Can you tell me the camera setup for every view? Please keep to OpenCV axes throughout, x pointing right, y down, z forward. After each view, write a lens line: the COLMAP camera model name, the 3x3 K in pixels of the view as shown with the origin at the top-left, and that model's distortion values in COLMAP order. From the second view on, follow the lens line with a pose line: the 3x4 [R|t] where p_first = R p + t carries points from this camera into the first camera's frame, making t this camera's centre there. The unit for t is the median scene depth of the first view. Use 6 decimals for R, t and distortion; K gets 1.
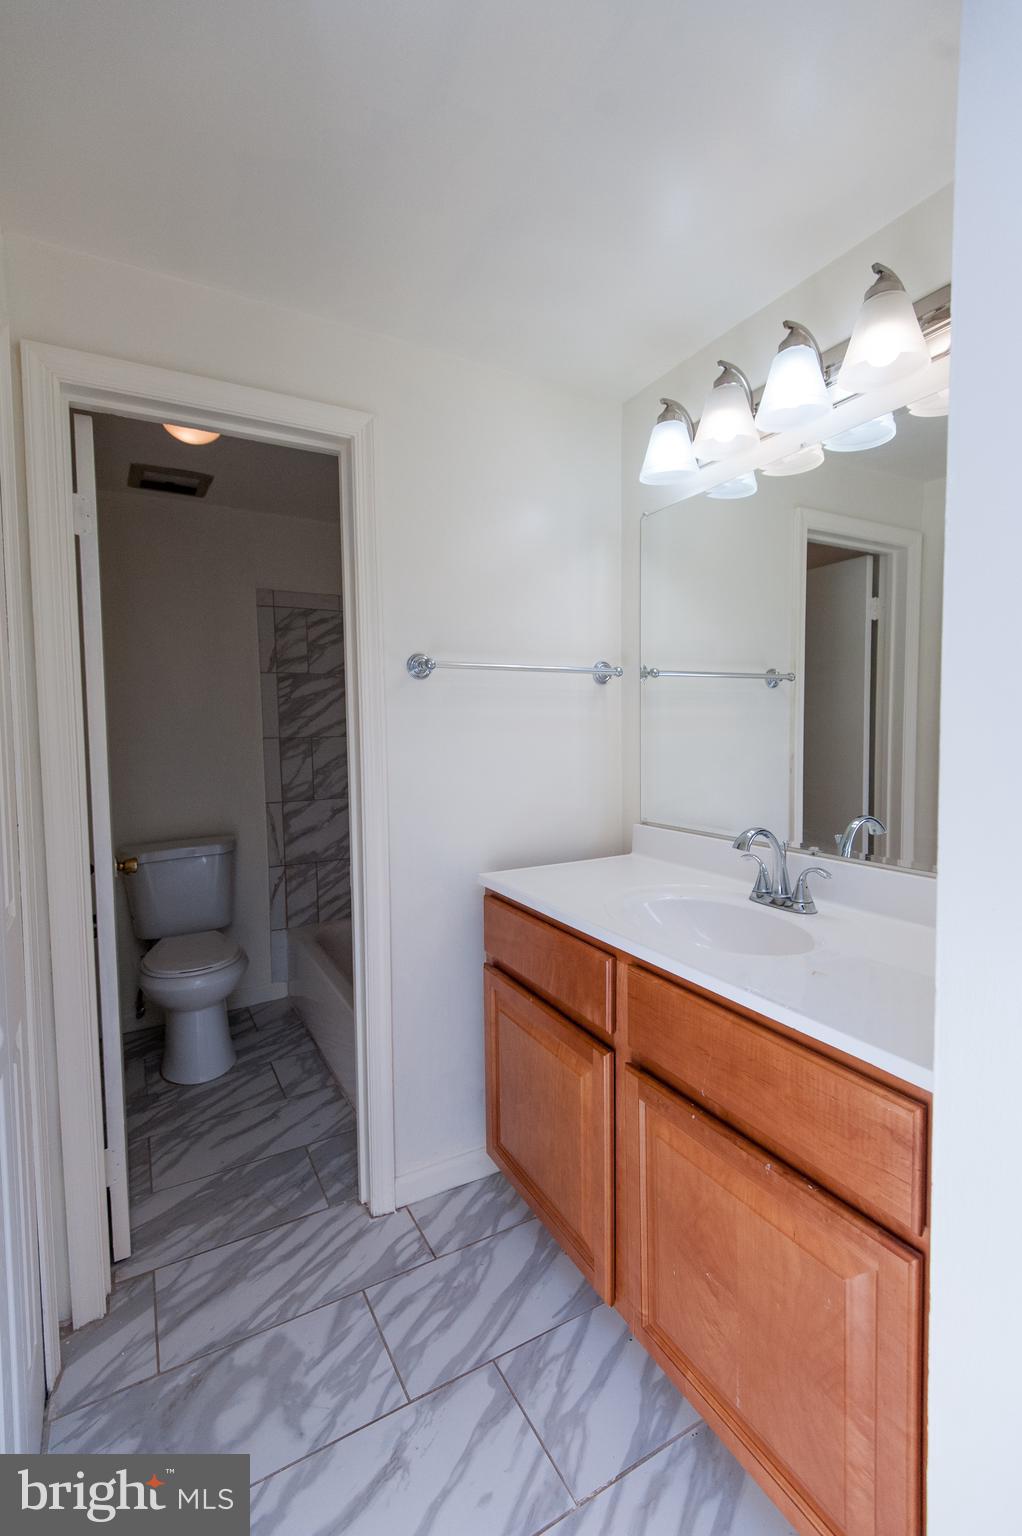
lens RADIAL K [[686.8, 0, 518.8], [0, 686.8, 778.9], [0, 0, 1]] dist [0.027325, -0.013349]
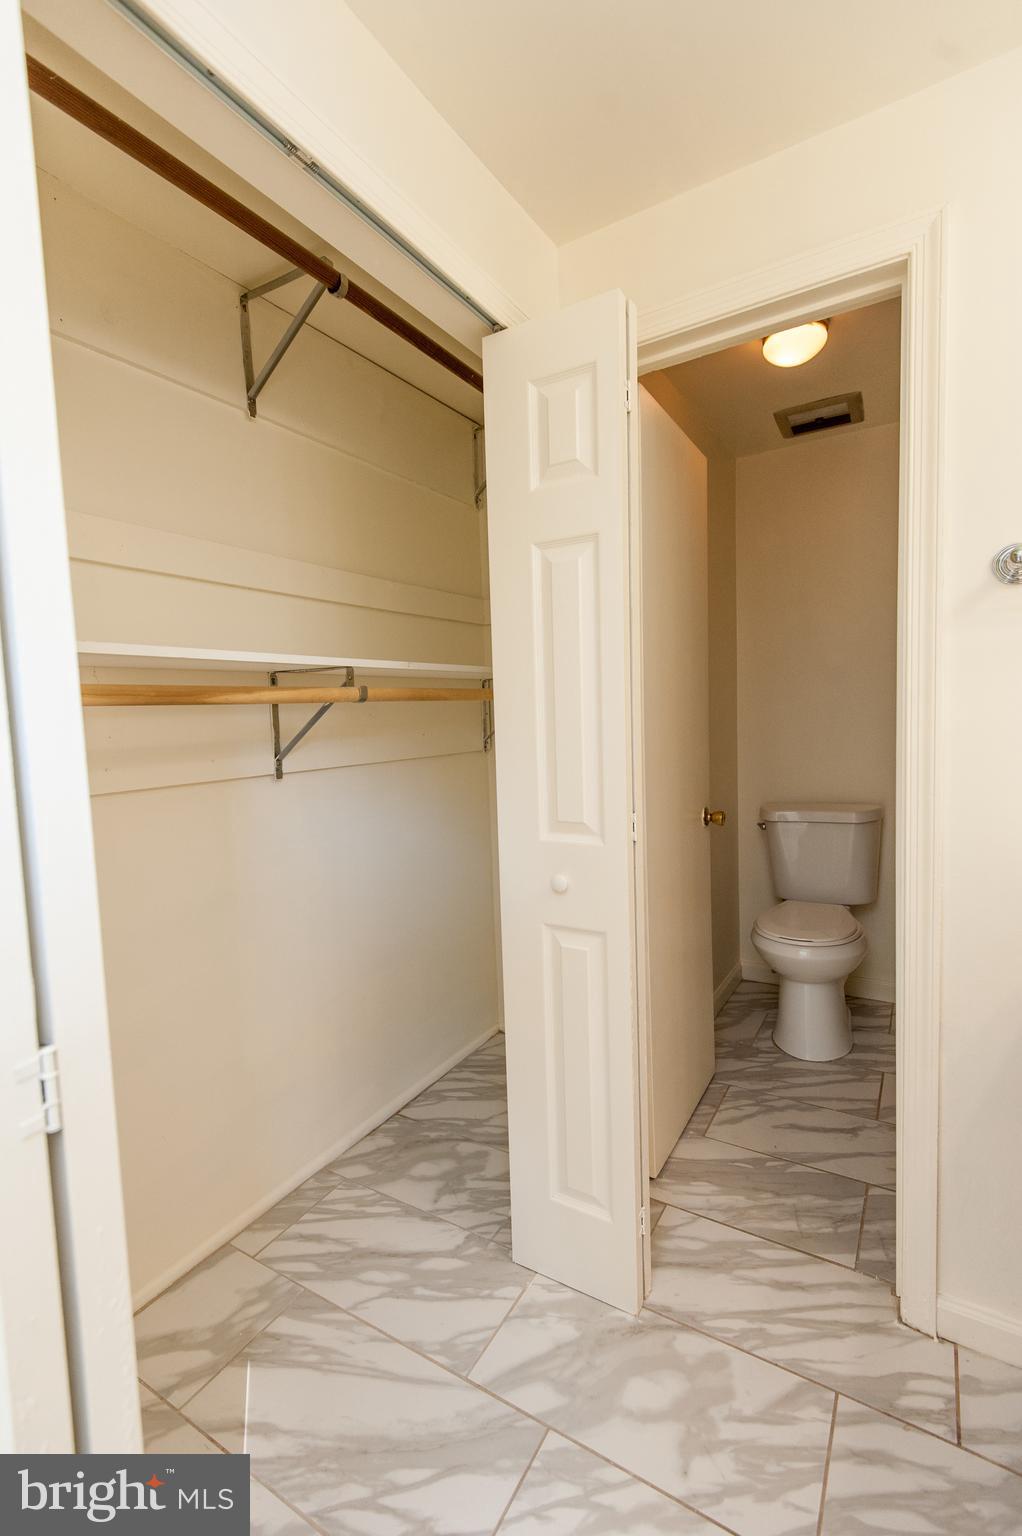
lens RADIAL K [[686.8, 0, 507.2], [0, 686.8, 773.1], [0, 0, 1]] dist [0.027325, -0.013349]
pose [[0.483744, 0.067455, -0.872606, 0.146663], [-0.032384, 0.997722, 0.059175, 0.006451], [0.874610, -0.000367, 0.484827, 0.191594]]
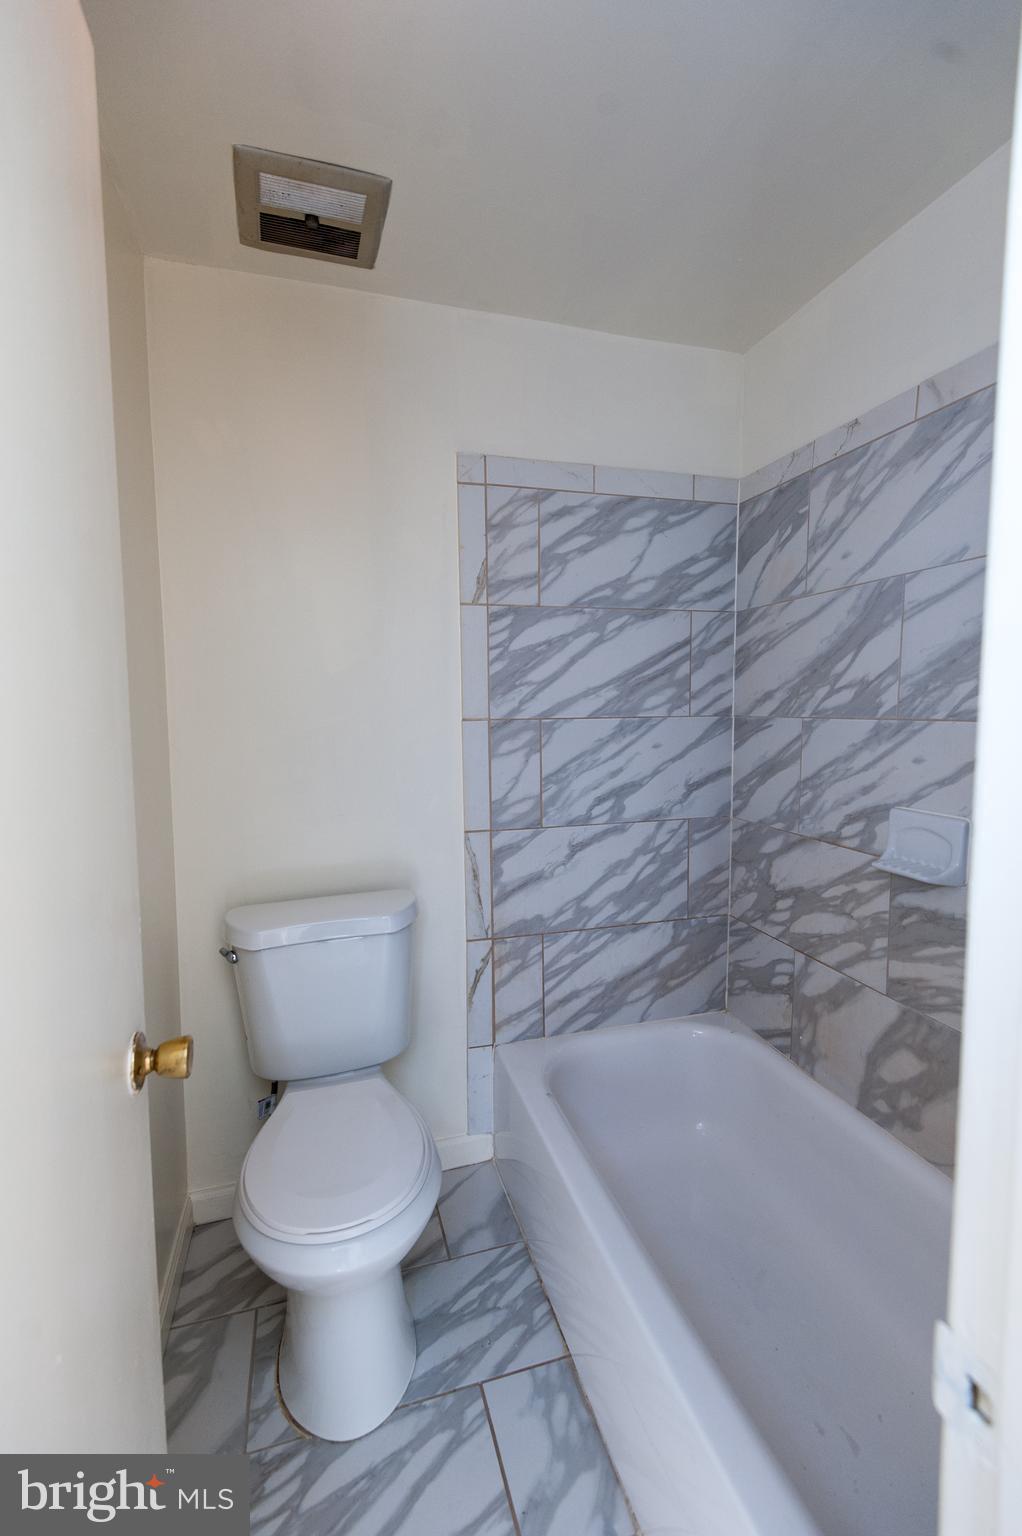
lens RADIAL K [[686.8, 0, 510.1], [0, 686.8, 767.2], [0, 0, 1]] dist [0.027325, -0.013349]
pose [[0.973114, 0.017471, -0.229660, -0.249100], [-0.016032, 0.999838, 0.008129, -0.031417], [0.229765, -0.004229, 0.973237, 0.563091]]
